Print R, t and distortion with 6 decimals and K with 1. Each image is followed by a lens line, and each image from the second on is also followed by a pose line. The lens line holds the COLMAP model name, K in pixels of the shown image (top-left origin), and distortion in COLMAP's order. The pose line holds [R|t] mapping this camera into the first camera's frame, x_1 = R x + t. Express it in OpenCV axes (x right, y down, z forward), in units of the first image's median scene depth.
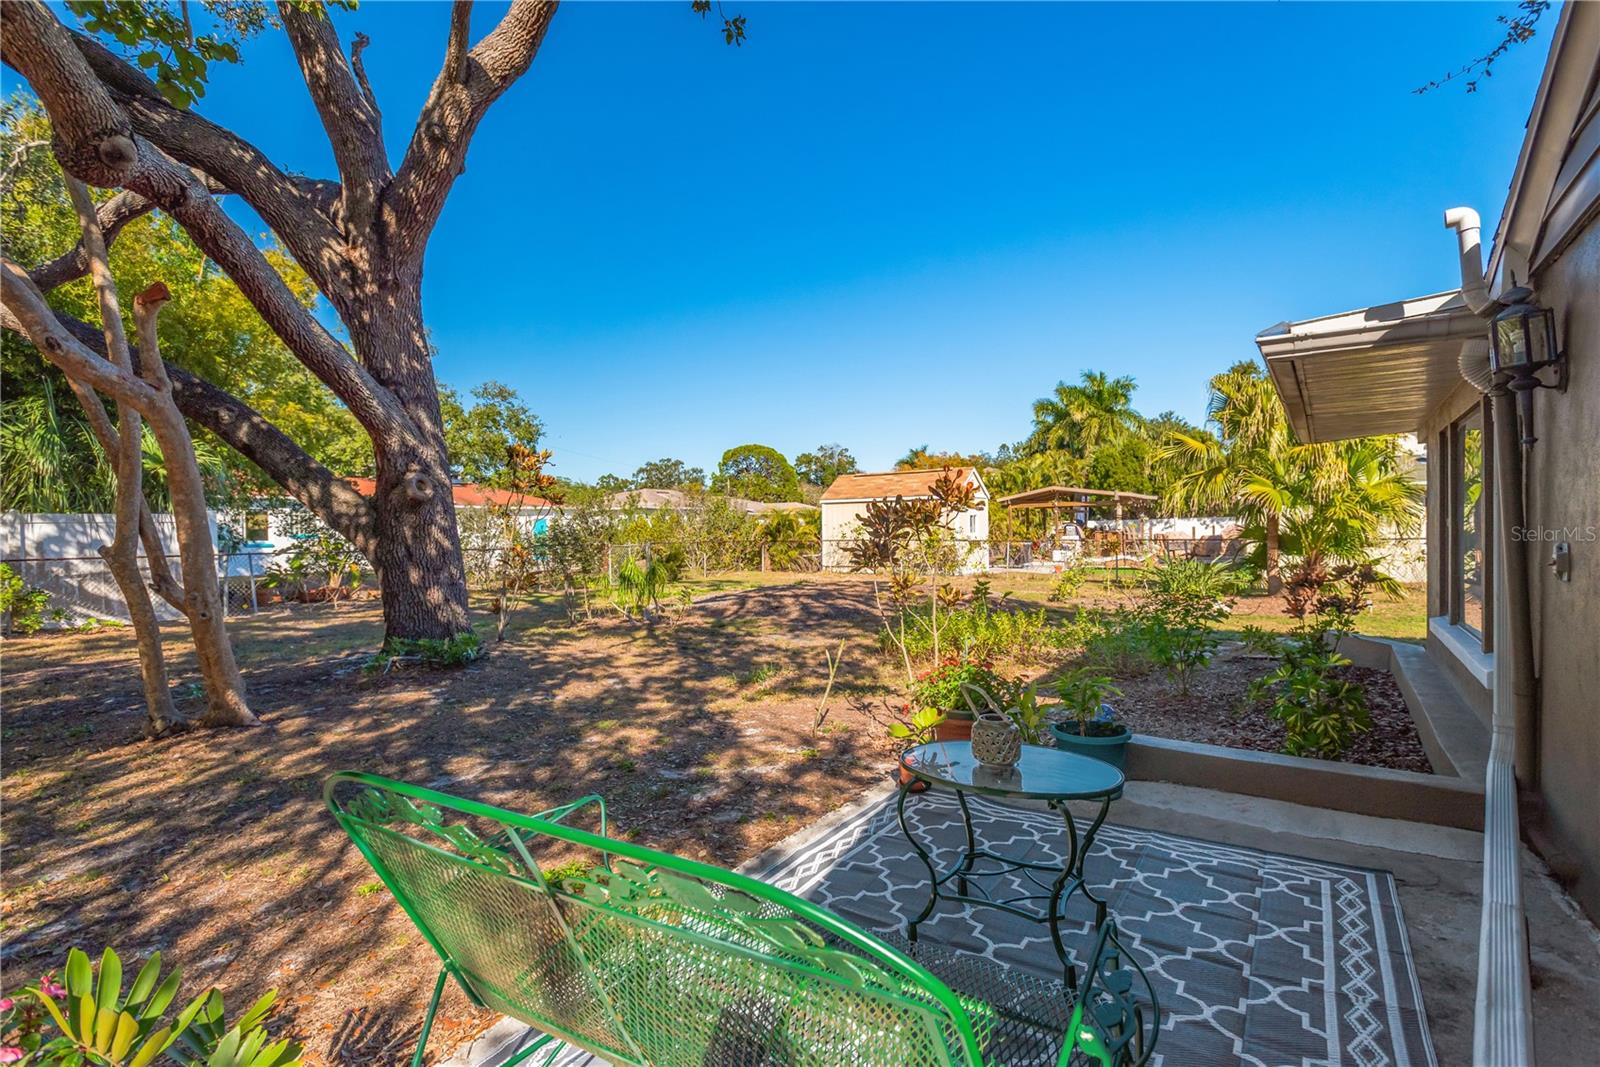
lens RADIAL K [[794.8, 0, 800.0], [0, 794.8, 533.5], [0, 0, 1]] dist [0.010772, 0.000226]
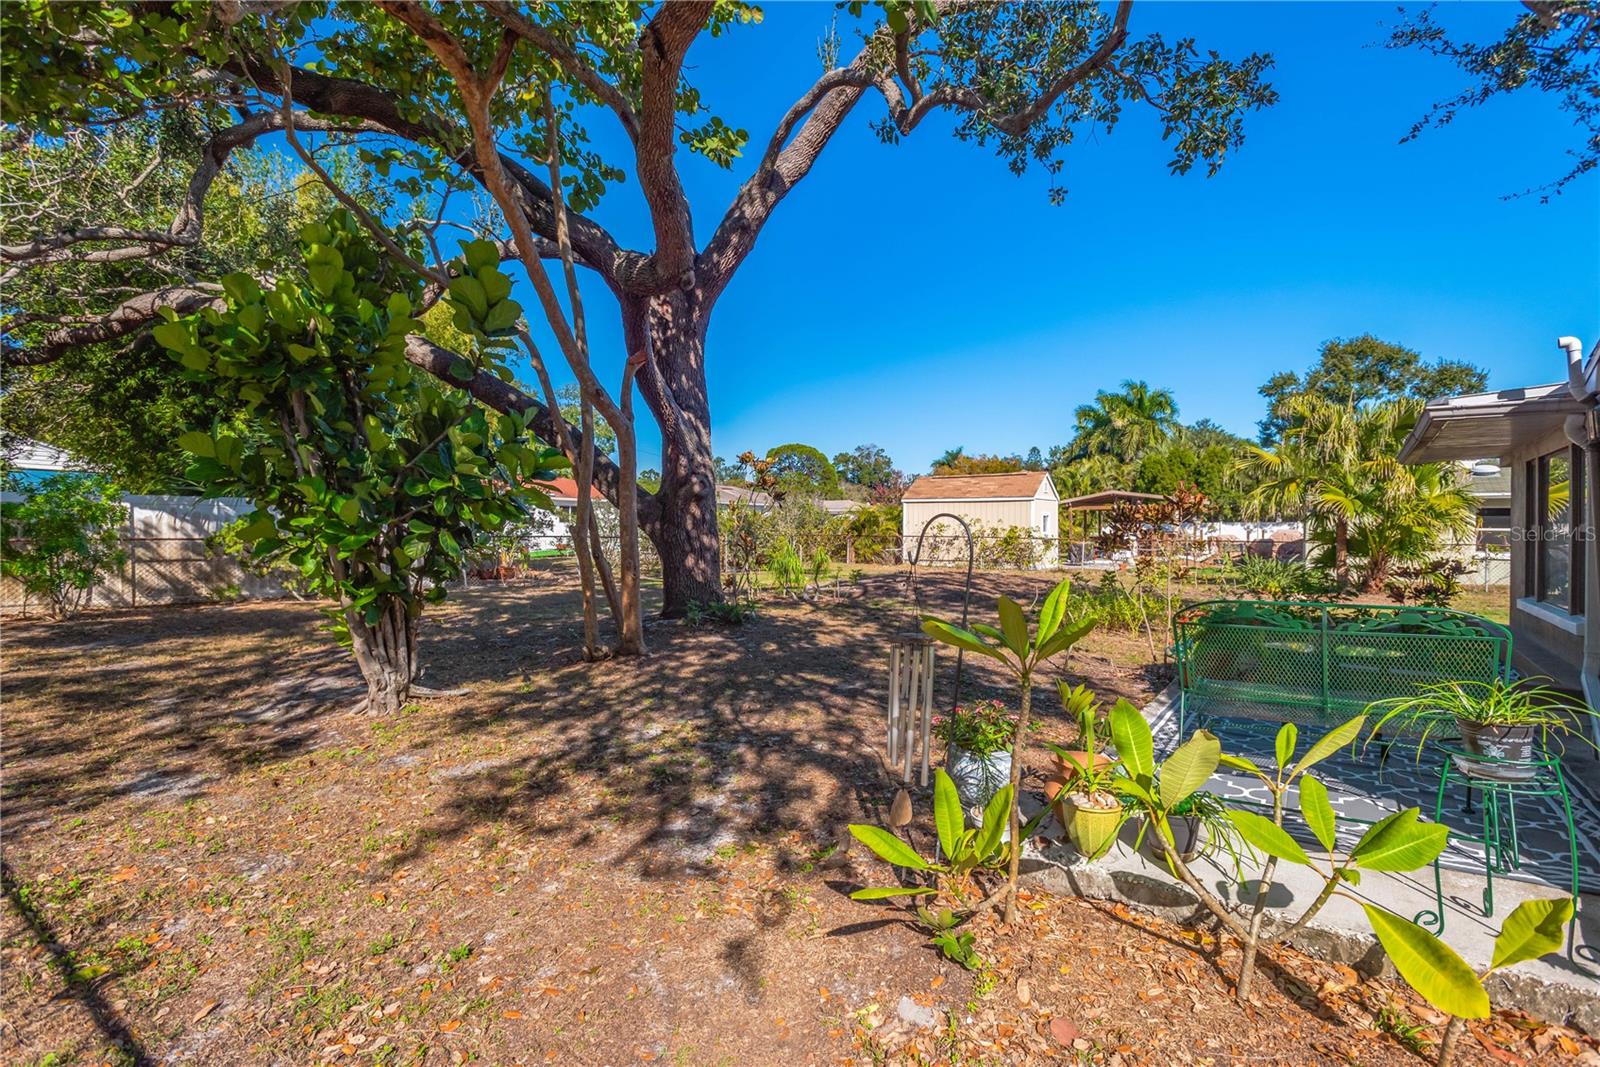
lens RADIAL K [[767.7, 0, 800.0], [0, 767.7, 524.1], [0, 0, 1]] dist [-0.000425, 0.000043]
pose [[0.998910, 0.019958, -0.042196, -0.076751], [-0.020264, 0.999771, -0.006837, 0.002591], [0.042050, 0.007684, 0.999086, -0.072090]]
